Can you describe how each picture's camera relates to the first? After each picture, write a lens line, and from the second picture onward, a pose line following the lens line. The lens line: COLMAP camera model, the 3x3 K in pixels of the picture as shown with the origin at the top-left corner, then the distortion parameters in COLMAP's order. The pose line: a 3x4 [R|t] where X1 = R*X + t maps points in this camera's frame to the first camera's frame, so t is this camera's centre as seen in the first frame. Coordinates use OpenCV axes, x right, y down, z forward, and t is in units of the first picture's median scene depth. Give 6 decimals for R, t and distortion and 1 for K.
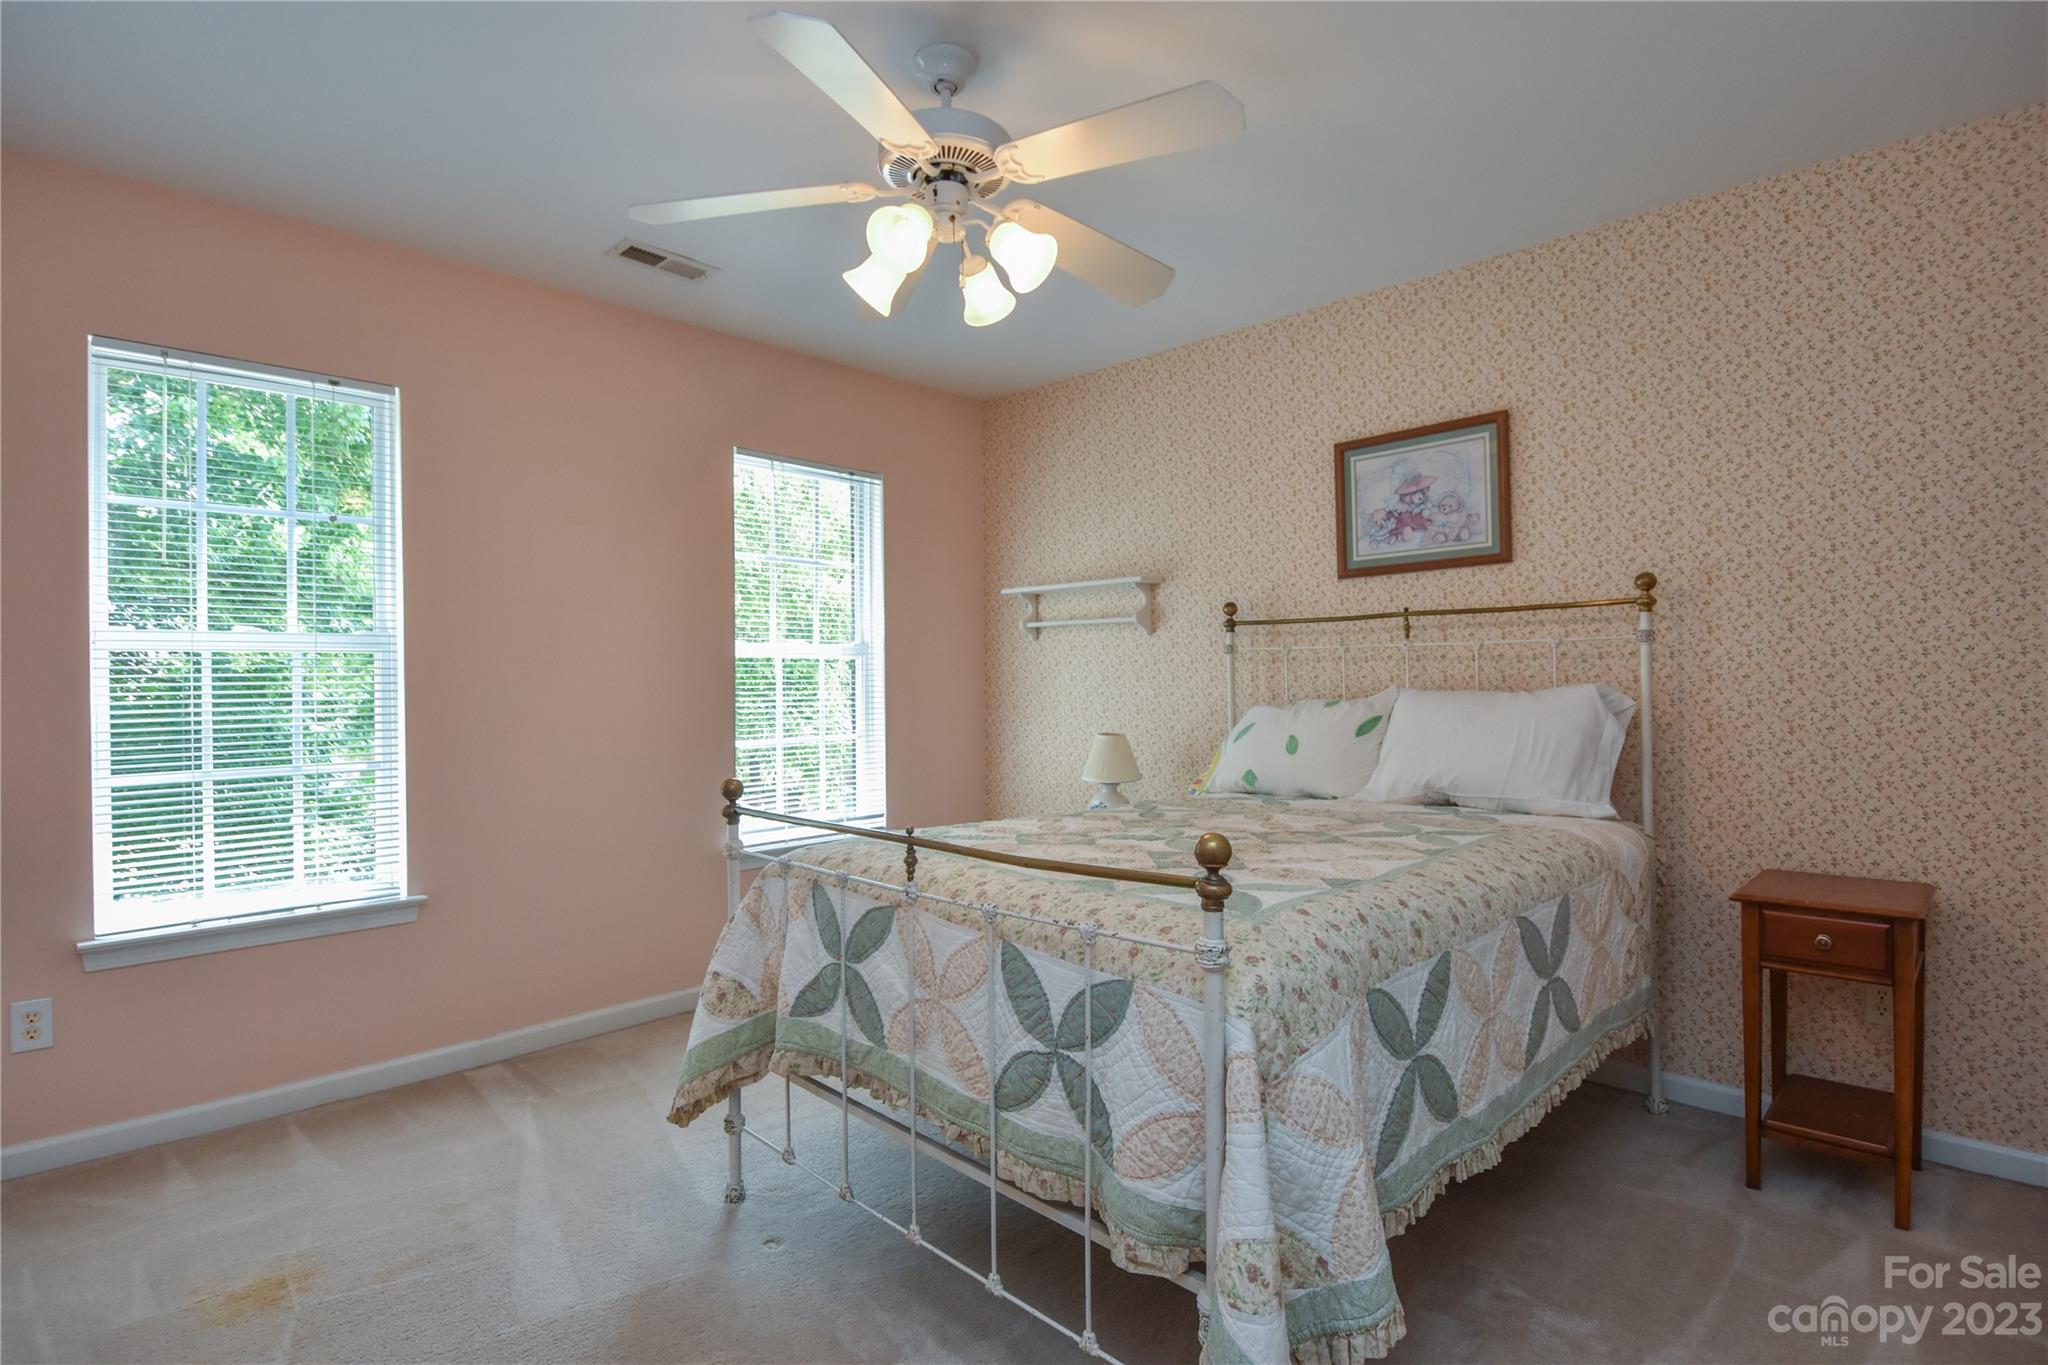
lens RADIAL K [[1014.5, 0, 1023.1], [0, 1014.5, 700.1], [0, 0, 1]] dist [-0.050505, -0.000031]
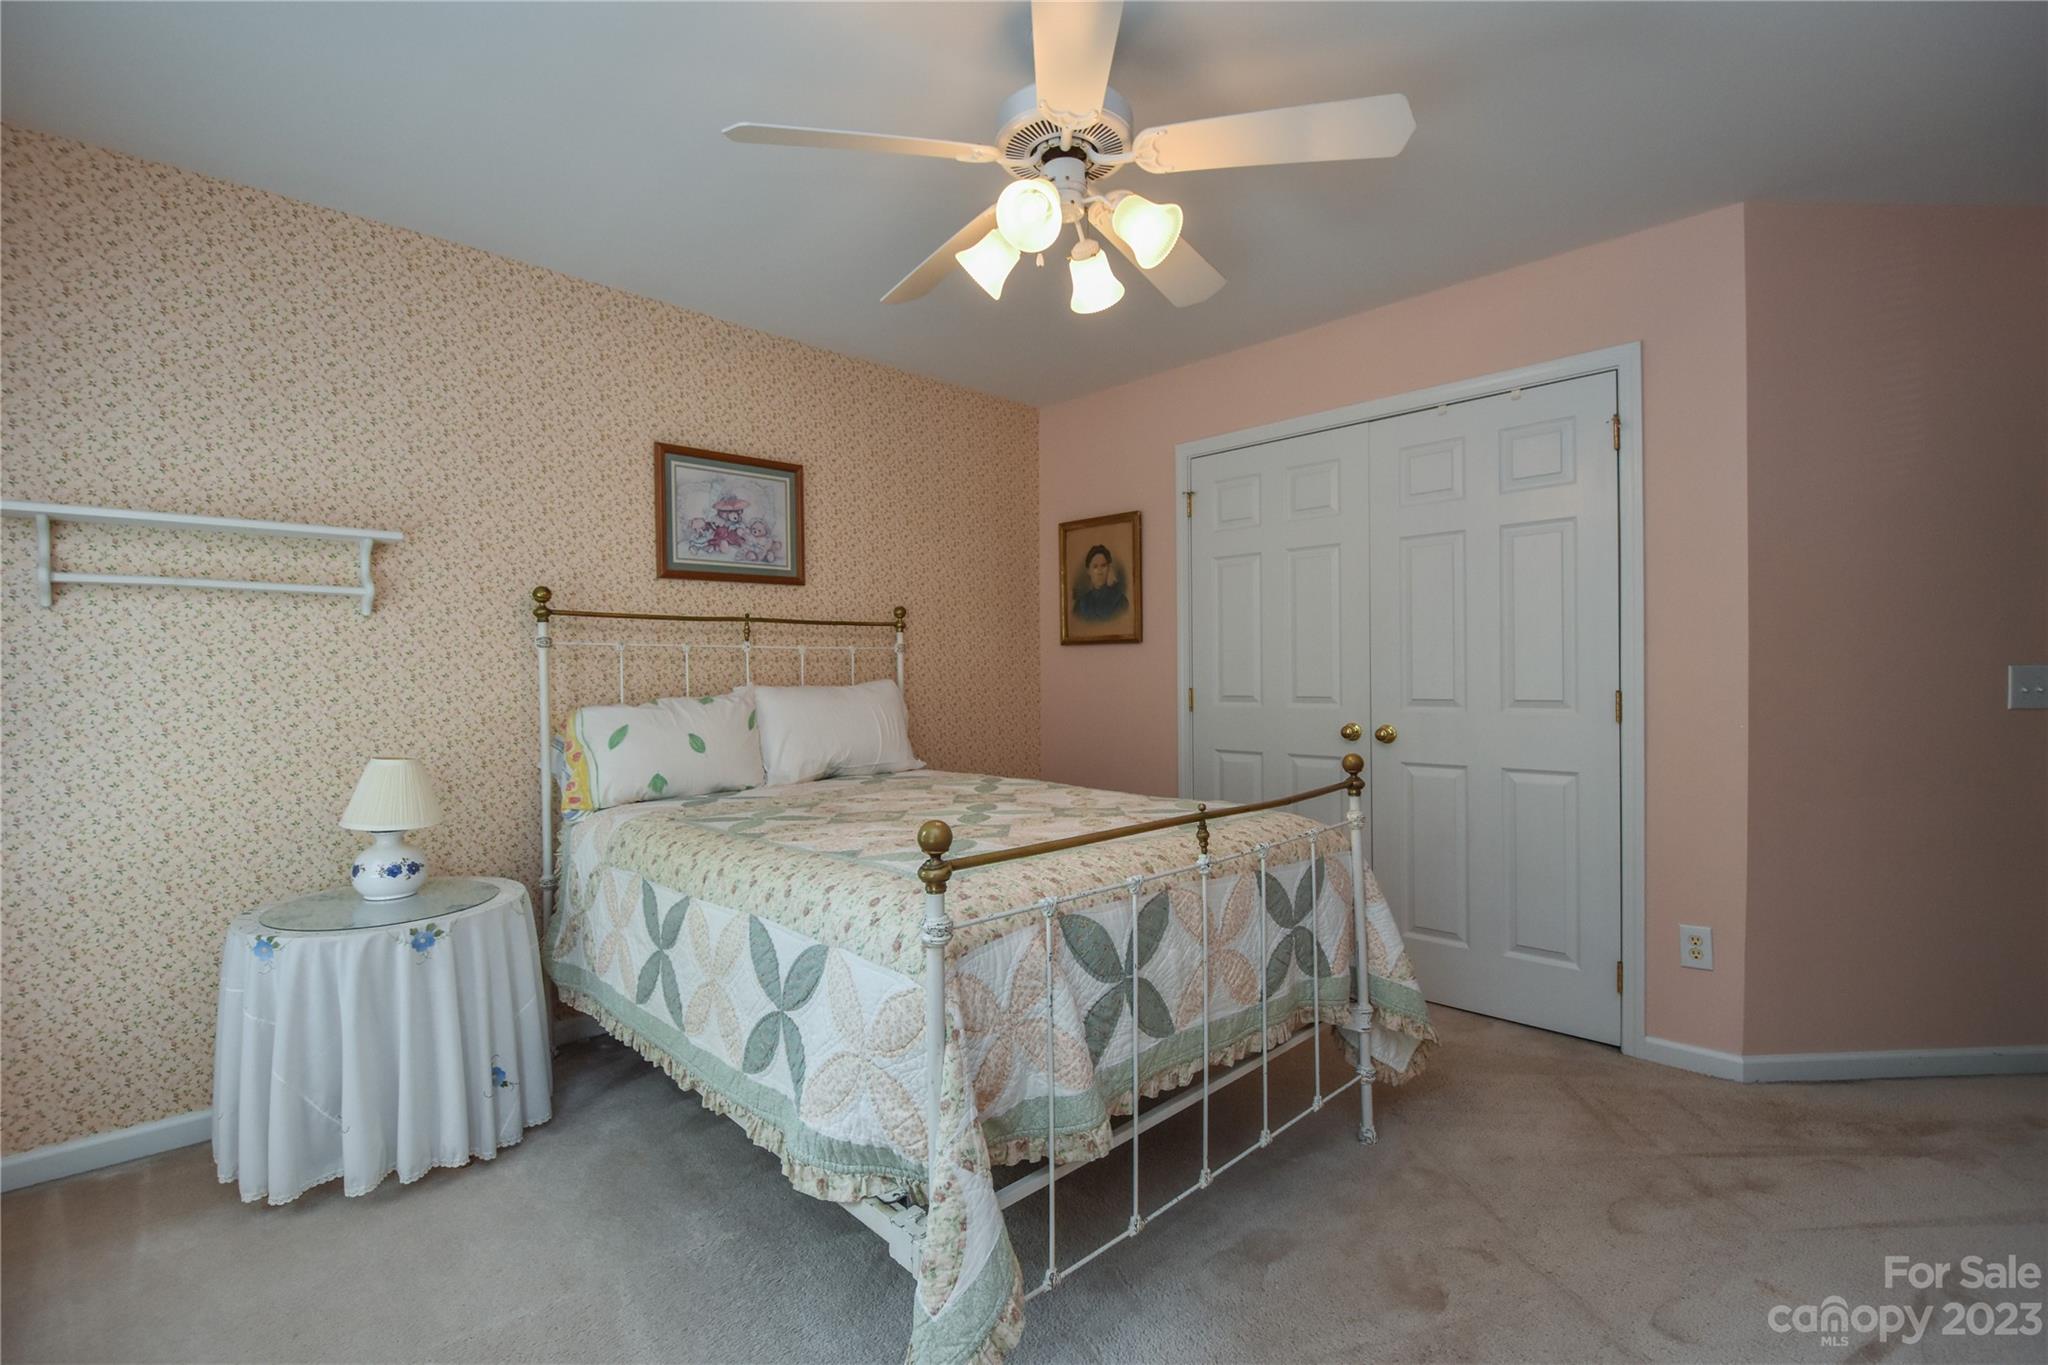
lens RADIAL K [[903.0, 0, 1020.9], [0, 903.0, 685.2], [0, 0, 1]] dist [0.016263, -0.024540]
pose [[-0.004074, -0.005402, 0.999977, -0.626853], [0.027803, 0.999598, 0.005513, -0.008654], [-0.999605, 0.027825, -0.003923, 0.686458]]
